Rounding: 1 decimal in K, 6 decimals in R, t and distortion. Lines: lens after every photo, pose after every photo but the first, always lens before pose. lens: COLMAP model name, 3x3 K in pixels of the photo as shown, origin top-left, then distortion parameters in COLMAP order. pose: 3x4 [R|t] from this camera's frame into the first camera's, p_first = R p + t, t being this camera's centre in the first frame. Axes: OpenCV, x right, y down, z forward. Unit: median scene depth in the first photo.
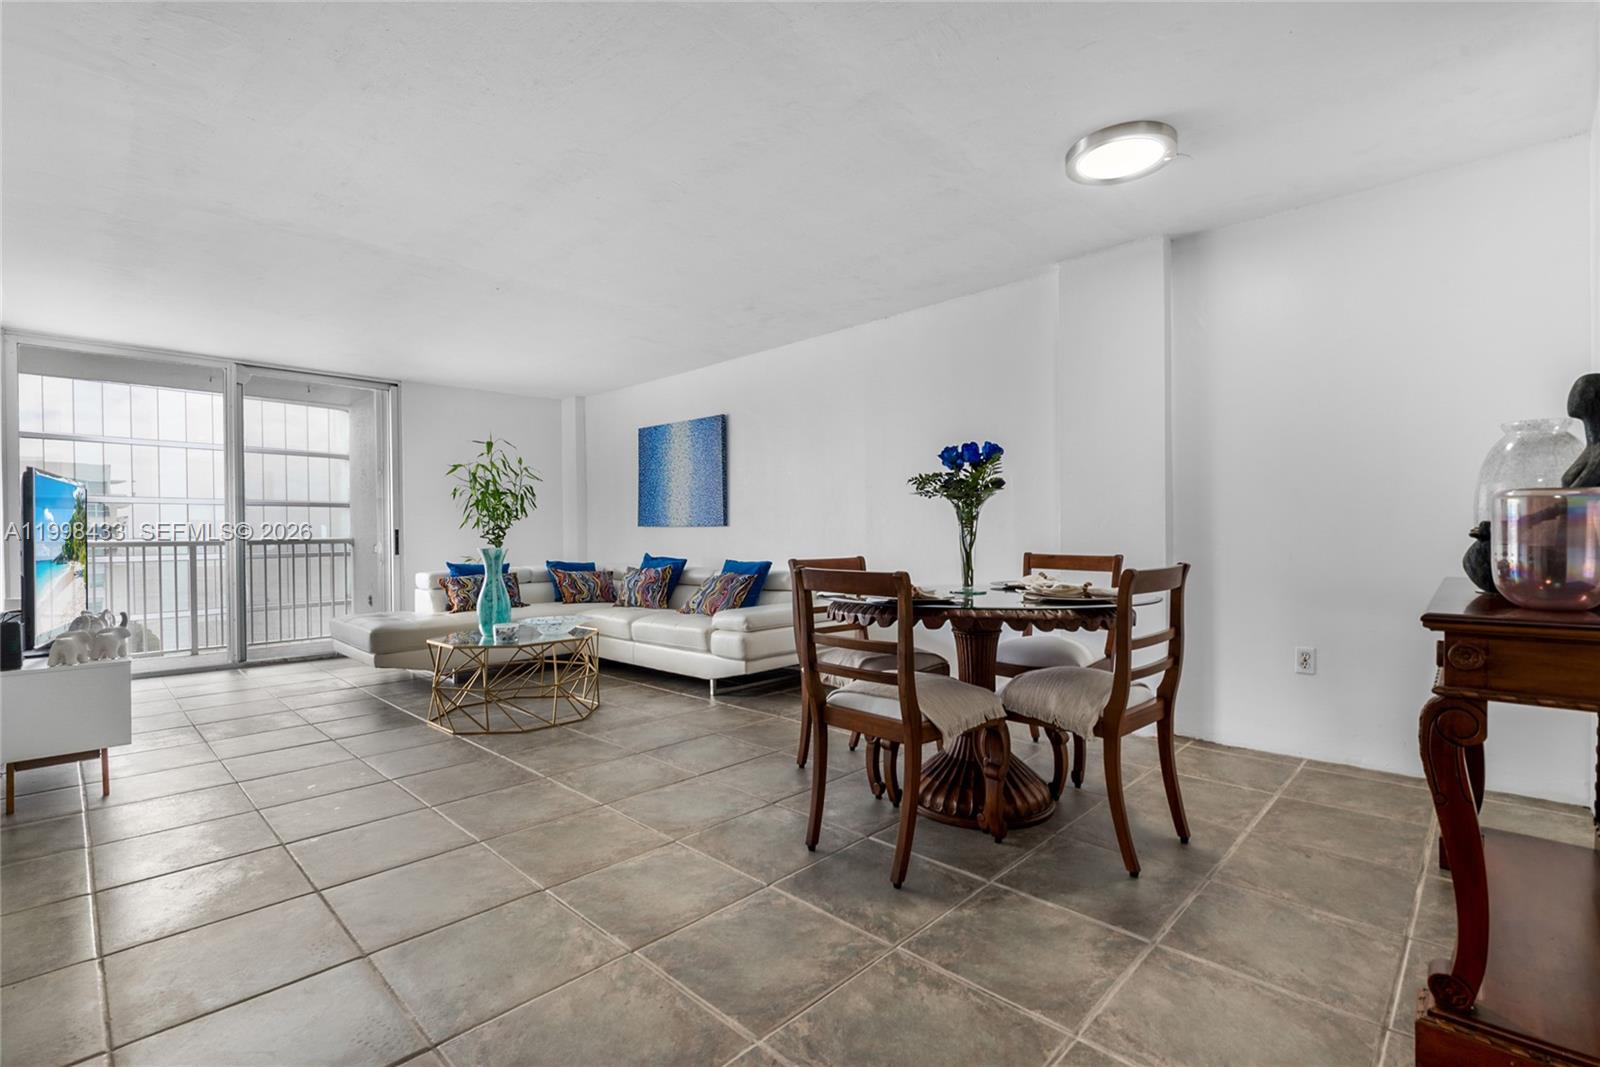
lens RADIAL K [[724.1, 0, 812.3], [0, 724.1, 539.1], [0, 0, 1]] dist [-0.020098, -0.001989]
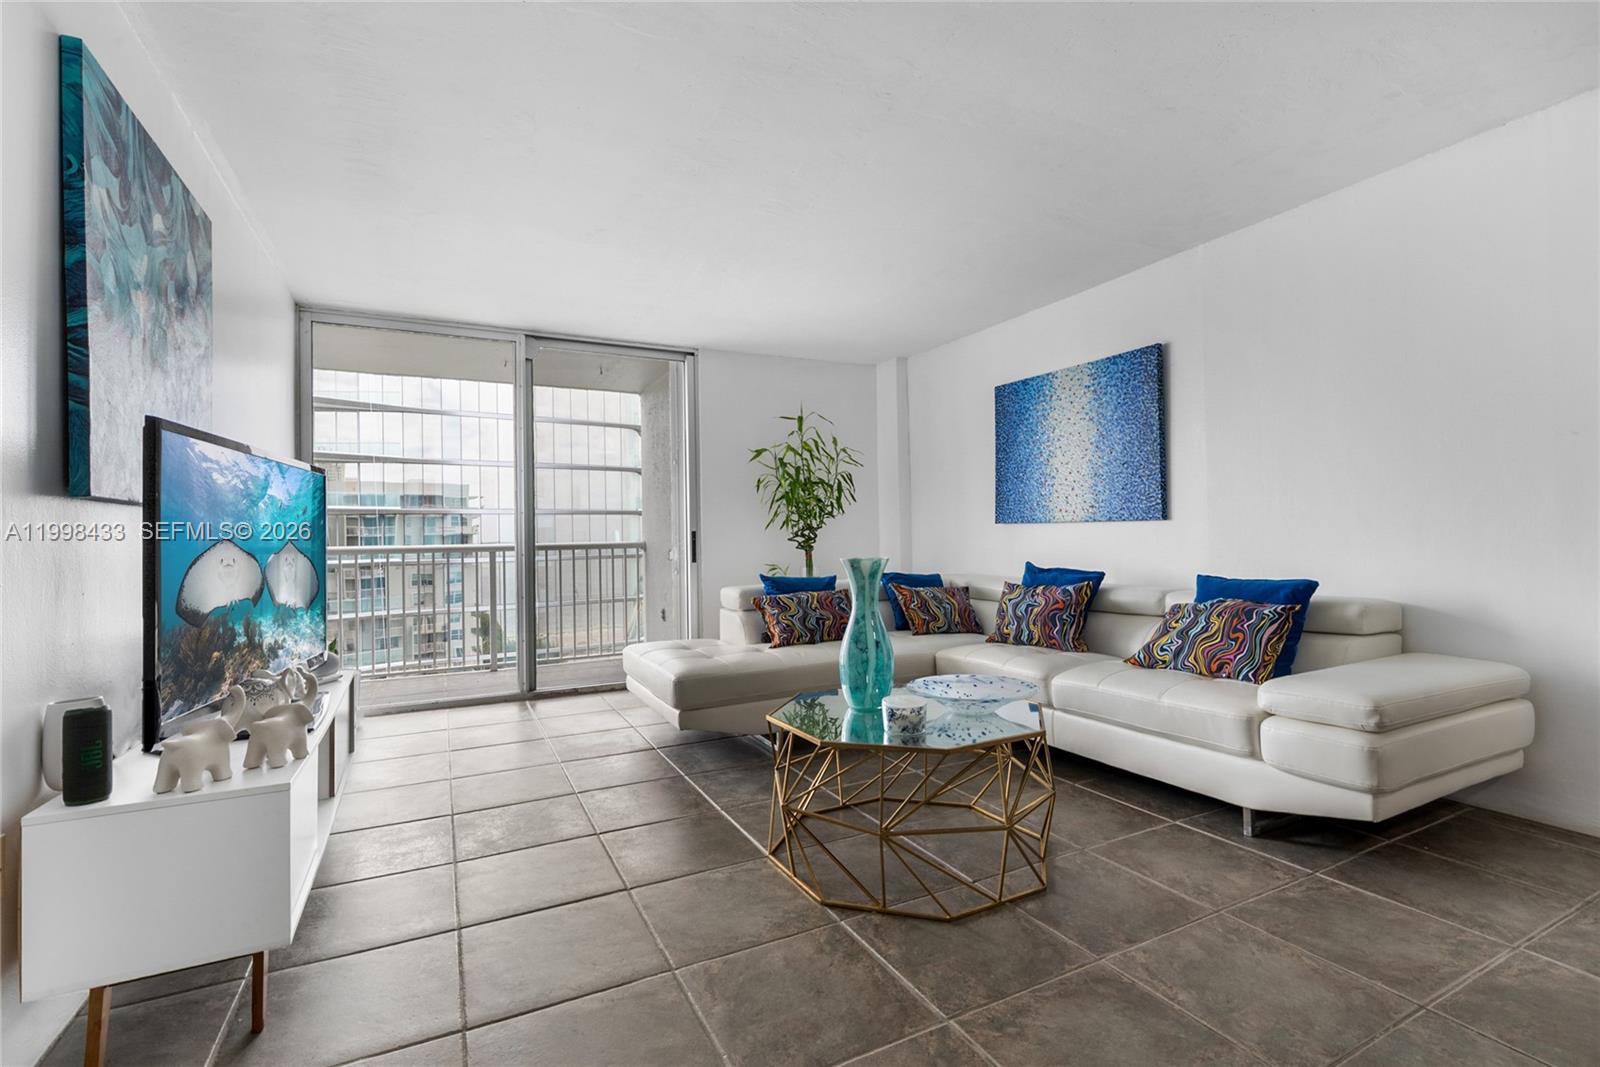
lens RADIAL K [[724.1, 0, 800.5], [0, 724.1, 530.5], [0, 0, 1]] dist [-0.020098, -0.001989]
pose [[0.939279, -0.011465, -0.342963, -0.199799], [0.006761, 0.999866, -0.014908, -0.001302], [0.343088, 0.011684, 0.939231, 0.296309]]
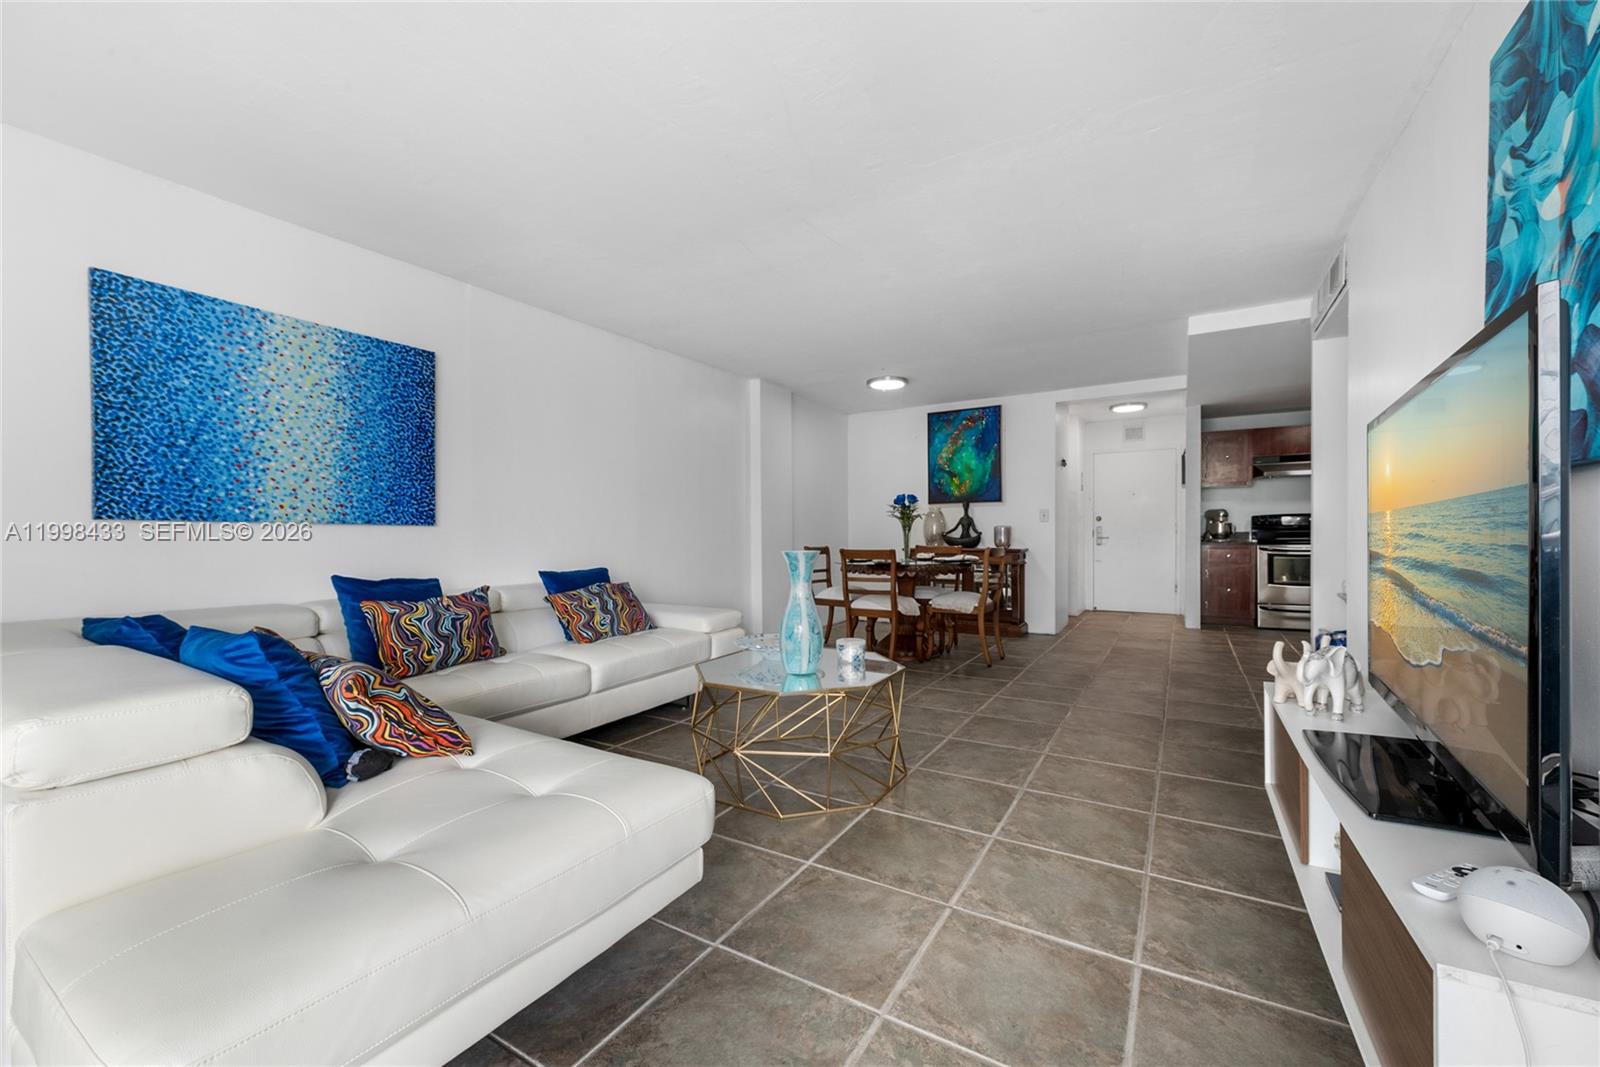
lens RADIAL K [[665.8, 0, 794.6], [0, 665.8, 537.7], [0, 0, 1]] dist [-0.001227, -0.000572]
pose [[-0.221205, 0.002027, 0.975225, -0.757561], [0.015170, 0.999884, 0.001363, -0.002363], [-0.975109, 0.015096, -0.221210, 0.801886]]
